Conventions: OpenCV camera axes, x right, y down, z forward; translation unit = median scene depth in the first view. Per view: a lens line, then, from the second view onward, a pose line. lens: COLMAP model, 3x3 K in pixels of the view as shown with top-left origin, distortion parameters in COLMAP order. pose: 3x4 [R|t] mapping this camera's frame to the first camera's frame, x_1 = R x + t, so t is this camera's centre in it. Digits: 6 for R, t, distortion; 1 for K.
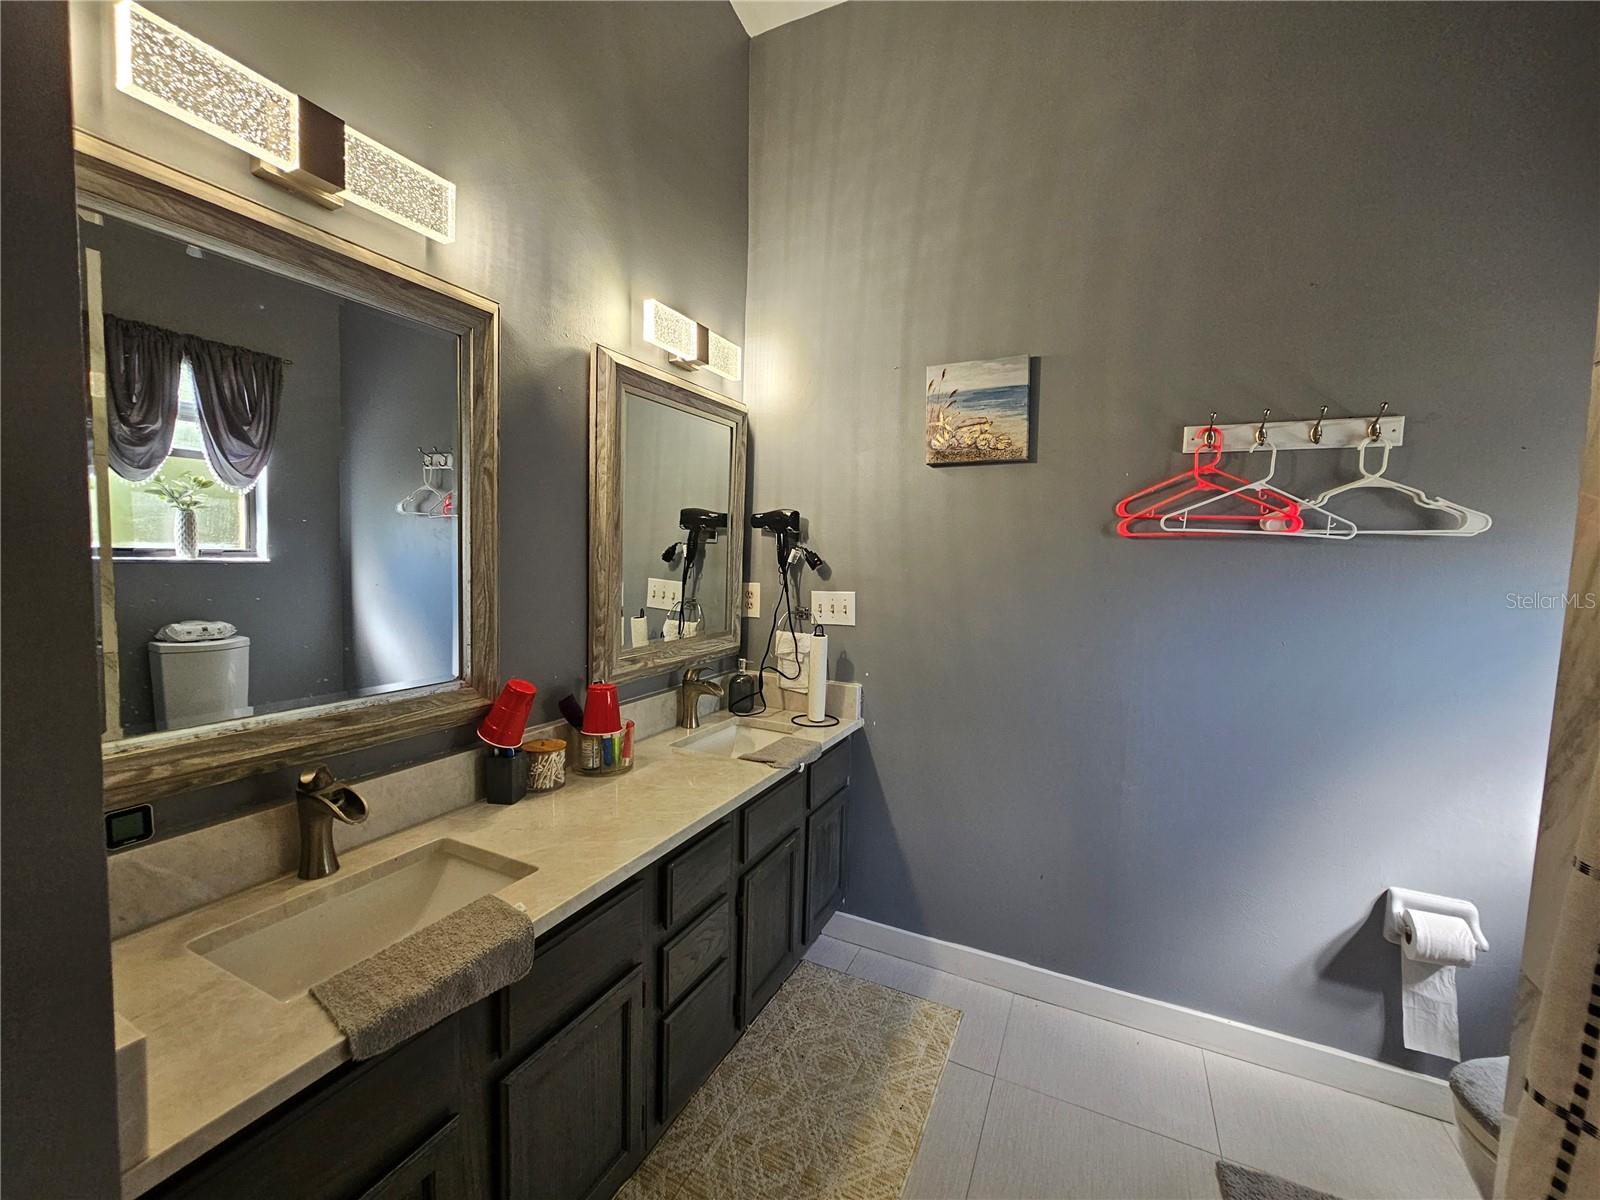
lens RADIAL K [[652.1, 0, 802.7], [0, 652.1, 600.9], [0, 0, 1]] dist [-0.001408, -0.001868]
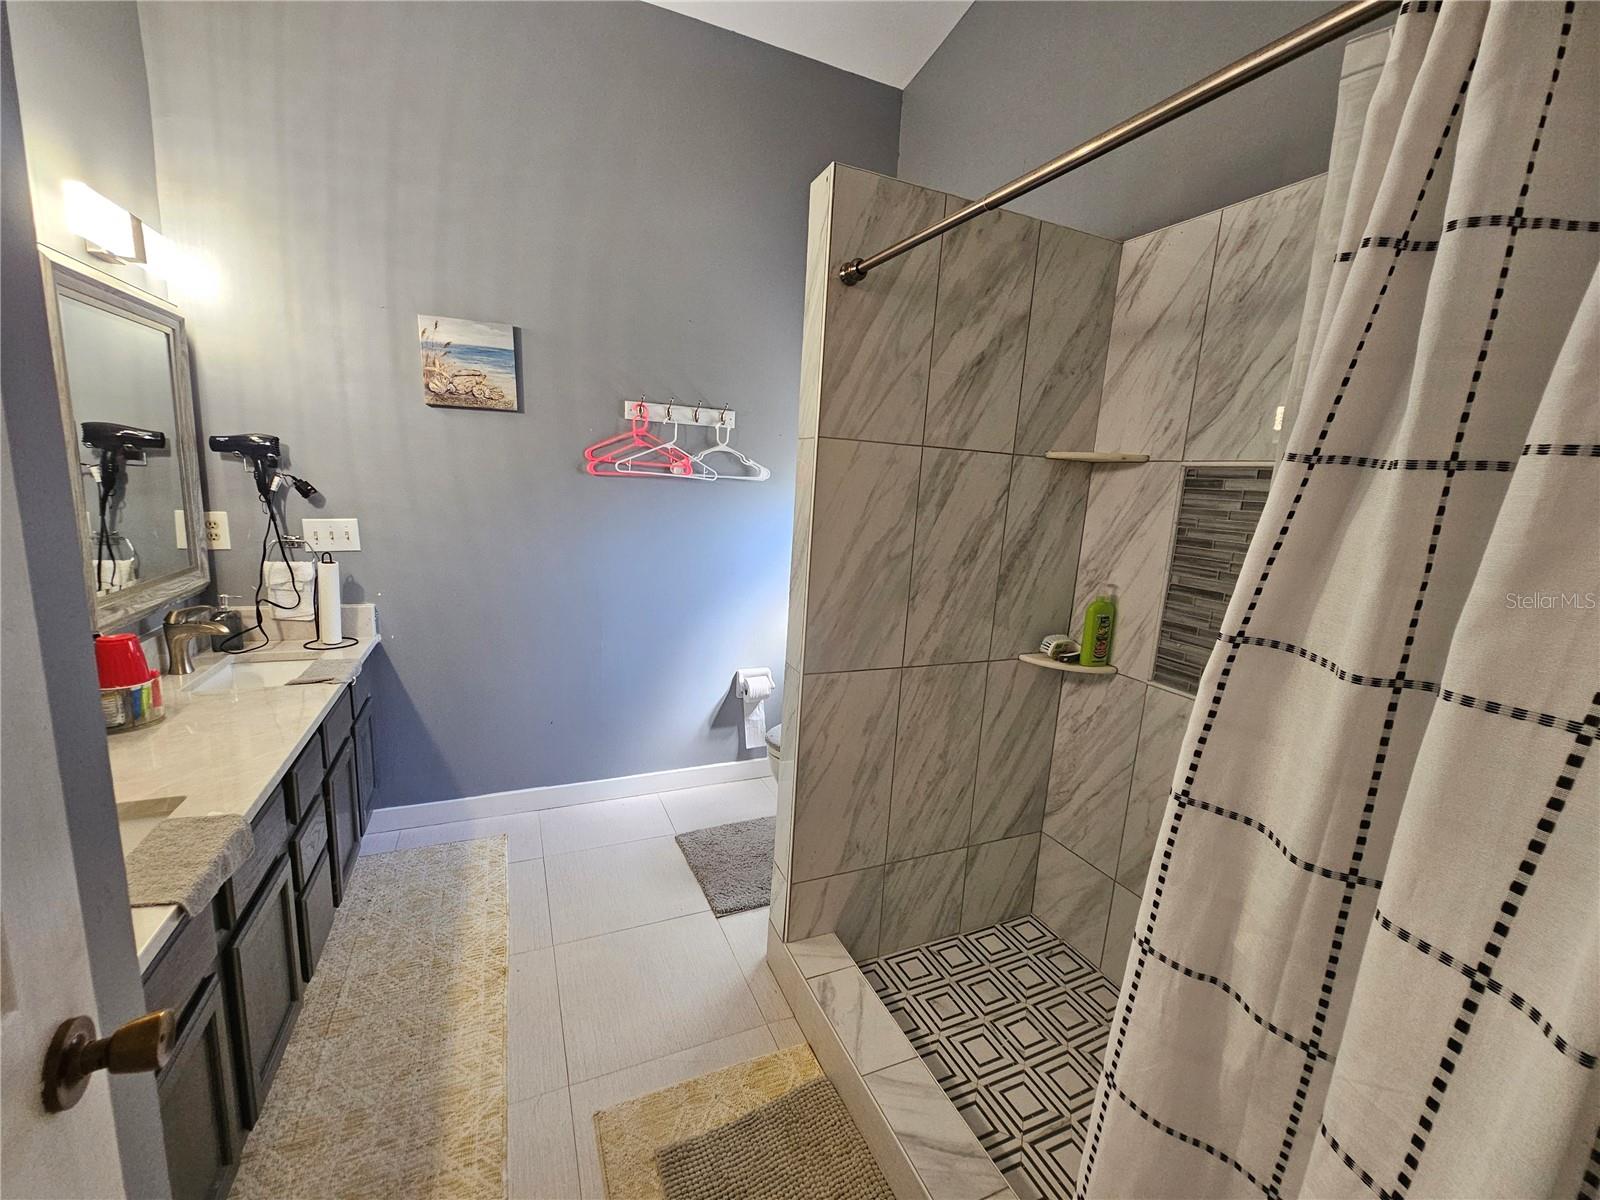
lens RADIAL K [[652.1, 0, 800.4], [0, 652.1, 600.6], [0, 0, 1]] dist [-0.001408, -0.001868]
pose [[0.648305, -0.131994, 0.749852, -0.292747], [0.020027, 0.987474, 0.156507, -0.037241], [-0.761117, -0.086447, 0.642828, -0.264882]]
